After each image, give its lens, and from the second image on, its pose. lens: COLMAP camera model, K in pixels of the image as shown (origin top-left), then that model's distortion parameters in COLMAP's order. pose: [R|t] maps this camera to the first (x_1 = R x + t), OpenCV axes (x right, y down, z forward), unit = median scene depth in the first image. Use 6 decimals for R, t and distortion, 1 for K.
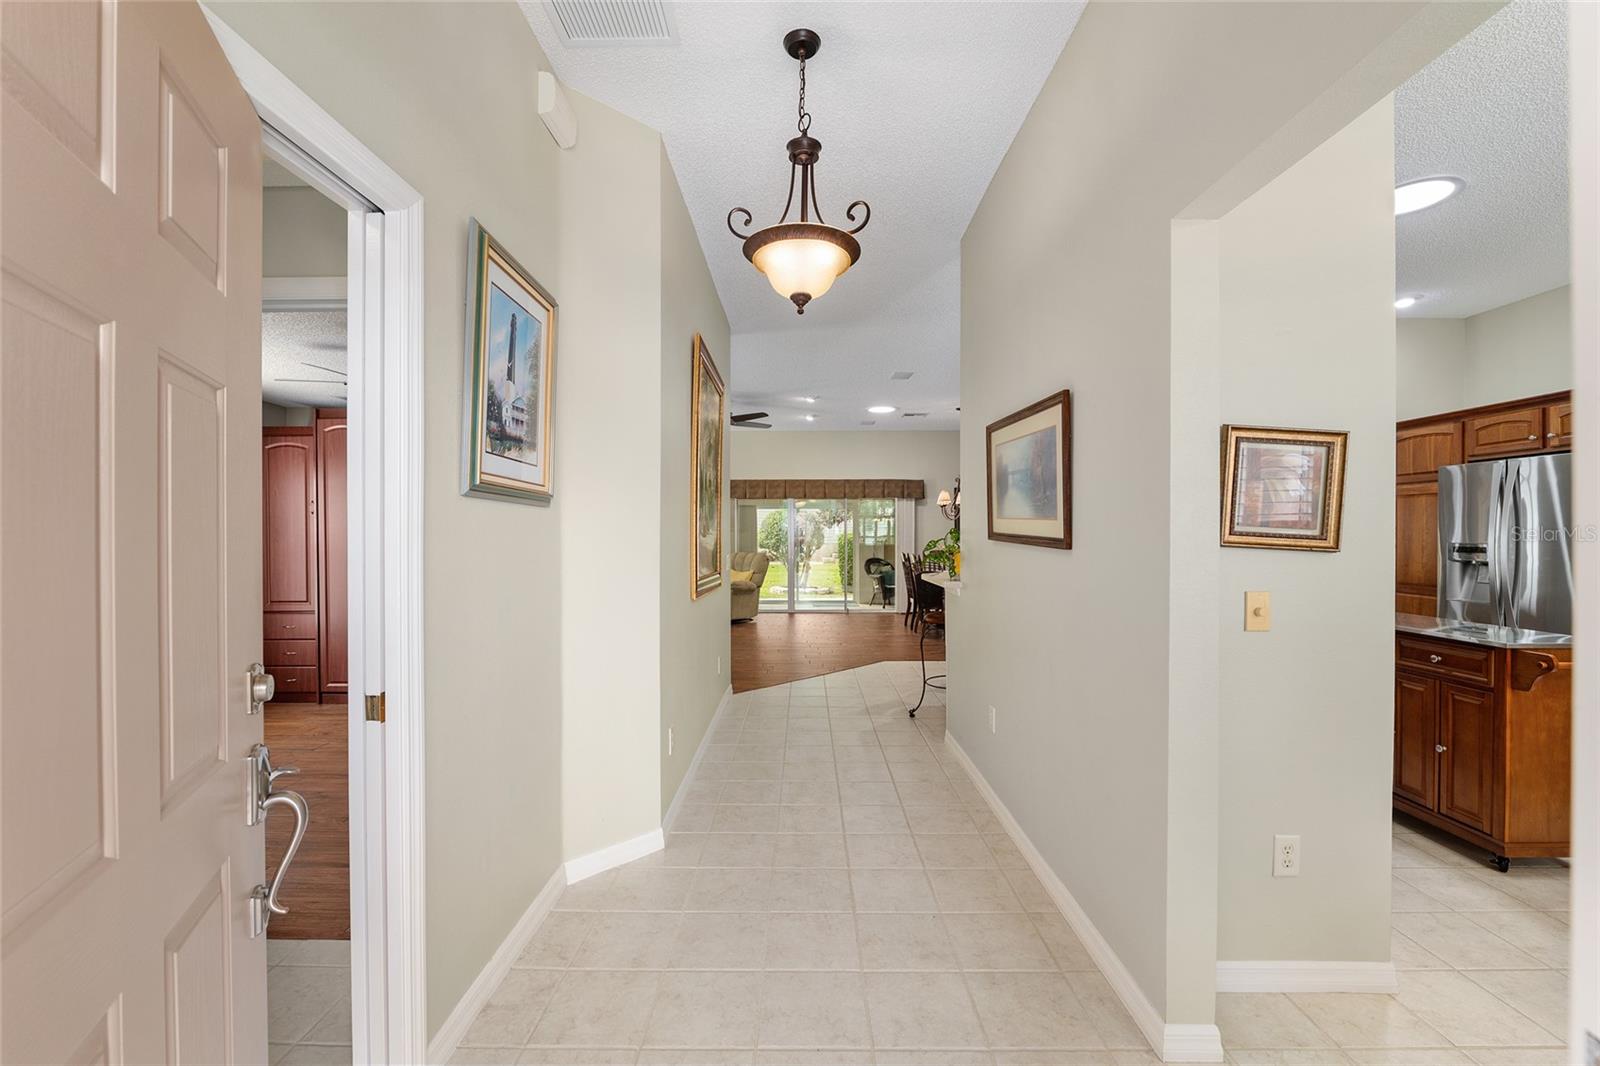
lens RADIAL K [[651.3, 0, 800.3], [0, 651.3, 536.7], [0, 0, 1]] dist [-0.011033, 0.000068]
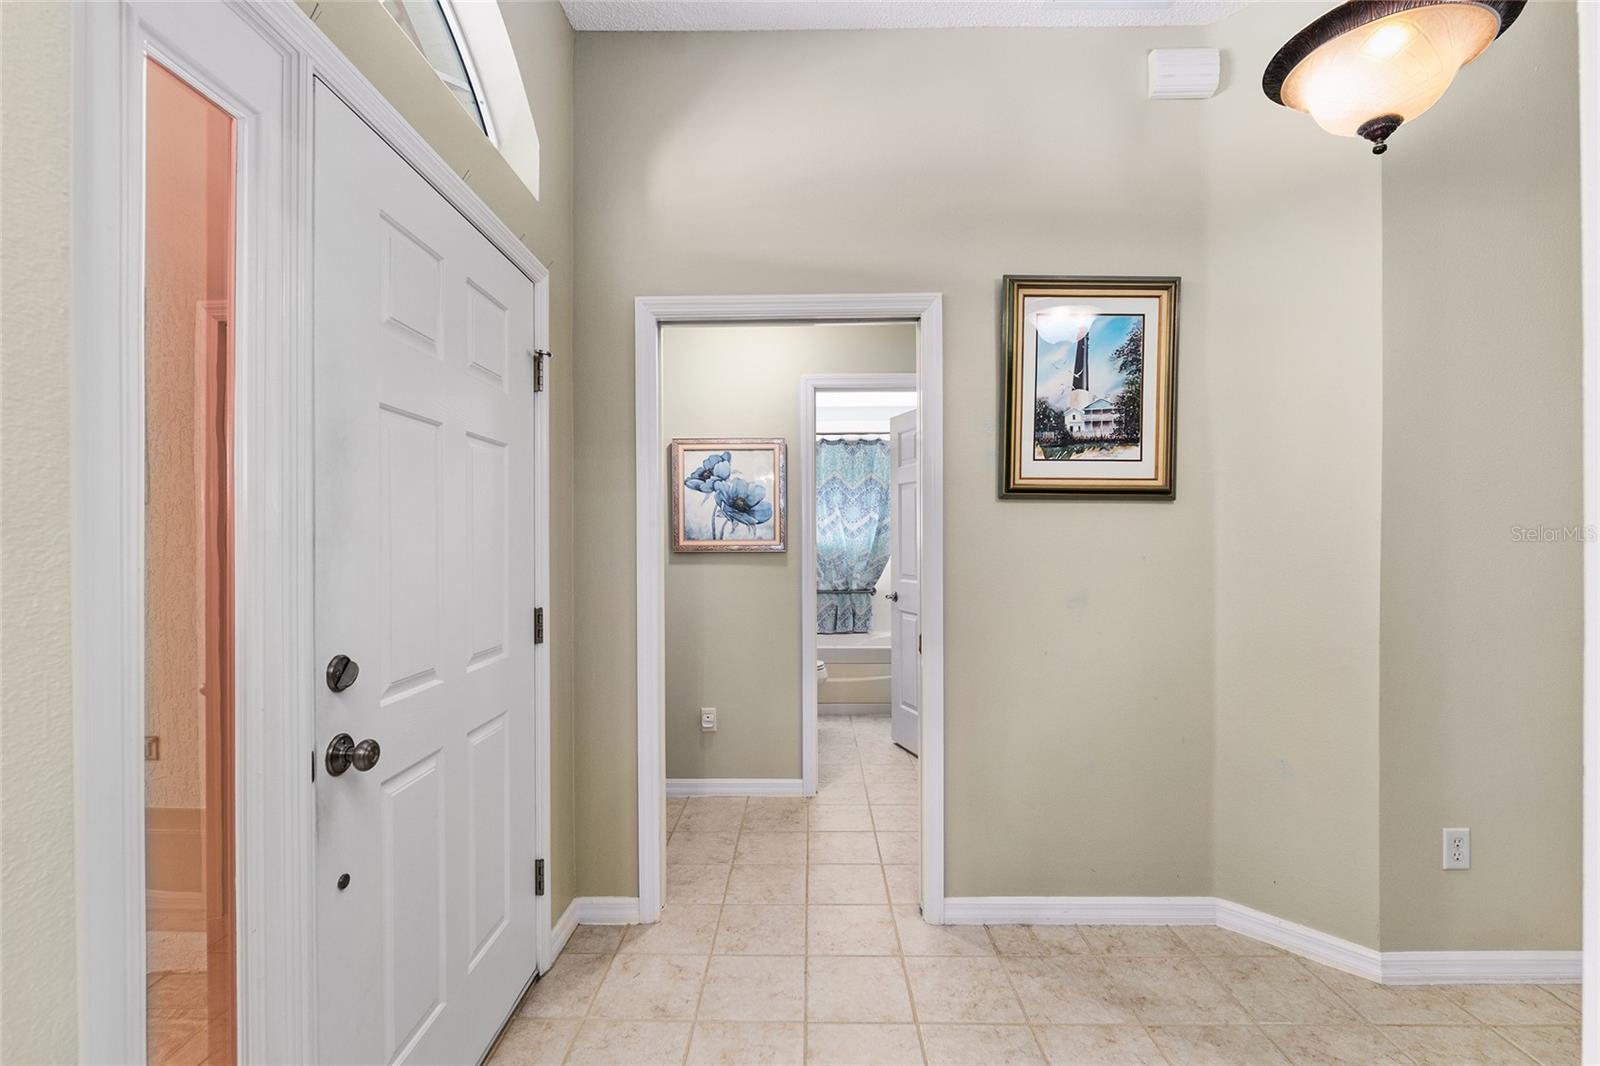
lens RADIAL K [[690.3, 0, 800.7], [0, 690.3, 541.9], [0, 0, 1]] dist [-0.001907, -0.000200]
pose [[-0.005918, 0.006510, -0.999961, 0.357991], [-0.001978, 0.999977, 0.006522, 0.005281], [0.999981, 0.002016, -0.005905, 0.267758]]
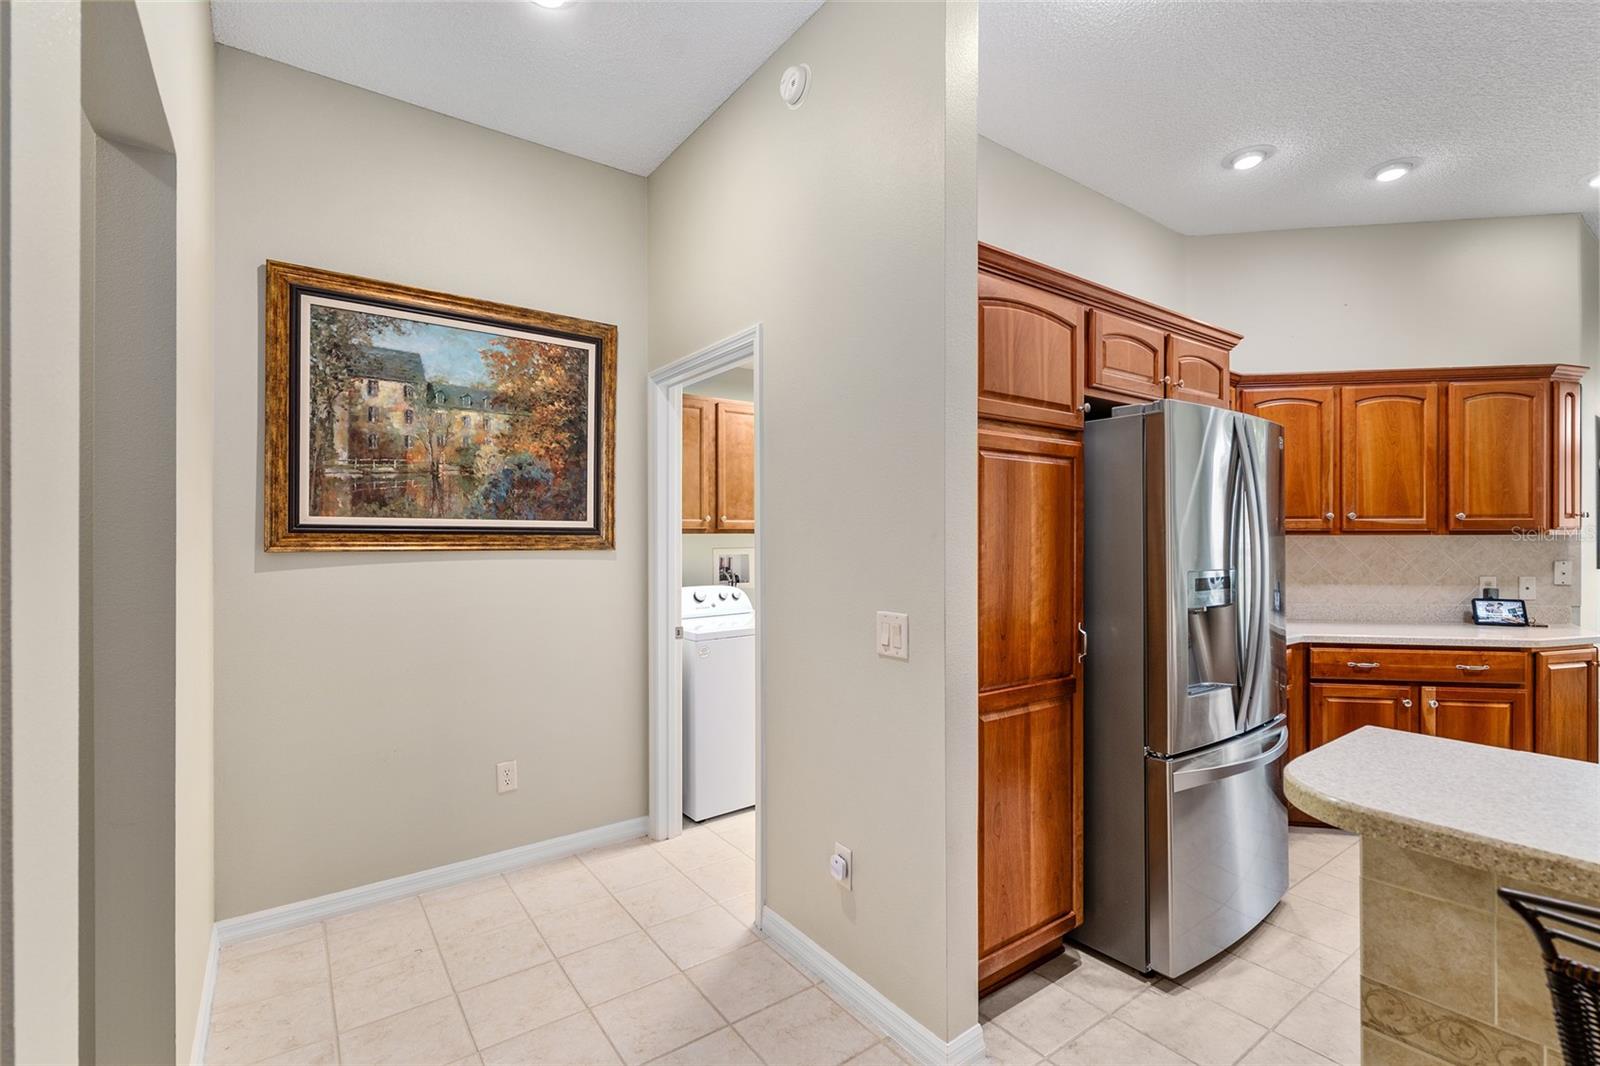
lens RADIAL K [[726.0, 0, 800.0], [0, 726.0, 533.0], [0, 0, 1]] dist [0.000084, 0.000034]
pose [[-0.593890, 0.000360, 0.804546, 0.821568], [0.003962, 0.999989, 0.002477, -0.021737], [-0.804537, 0.004659, -0.593885, 1.659930]]
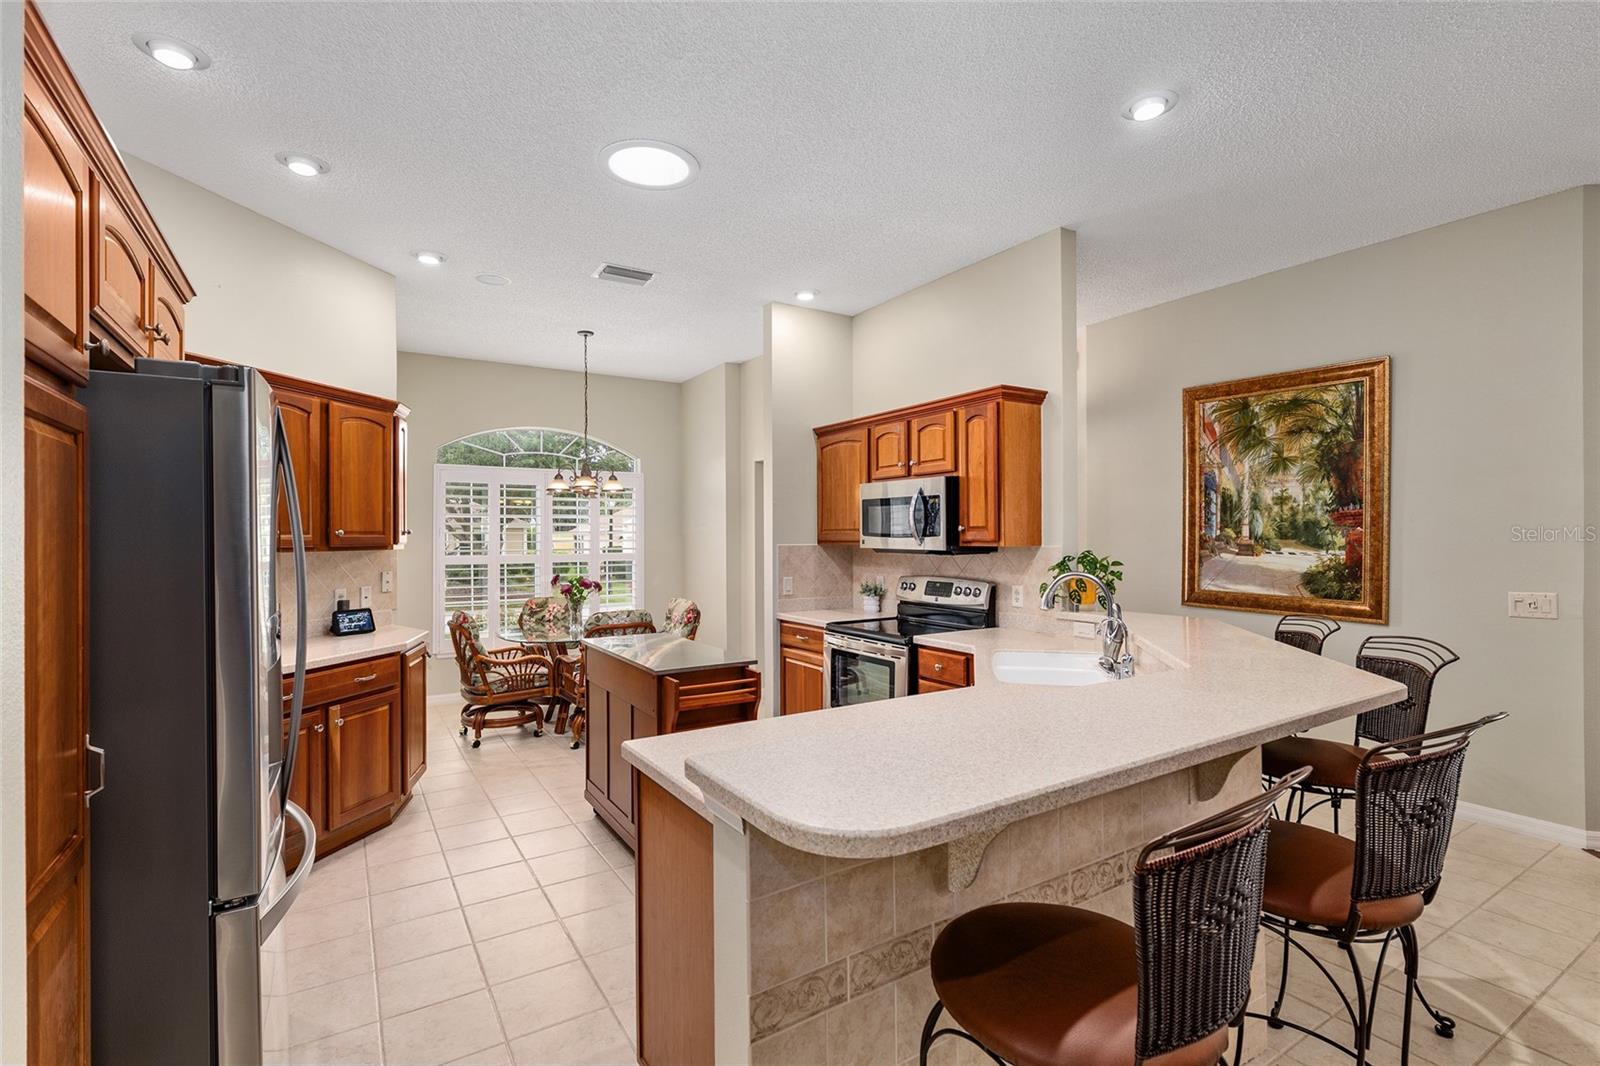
lens RADIAL K [[740.9, 0, 800.3], [0, 740.9, 536.3], [0, 0, 1]] dist [0.000796, 0.000237]
pose [[-0.841540, 0.003211, -0.540185, 1.069424], [0.001043, 0.999990, 0.004320, -0.035754], [0.540194, 0.003072, -0.841535, 1.577491]]
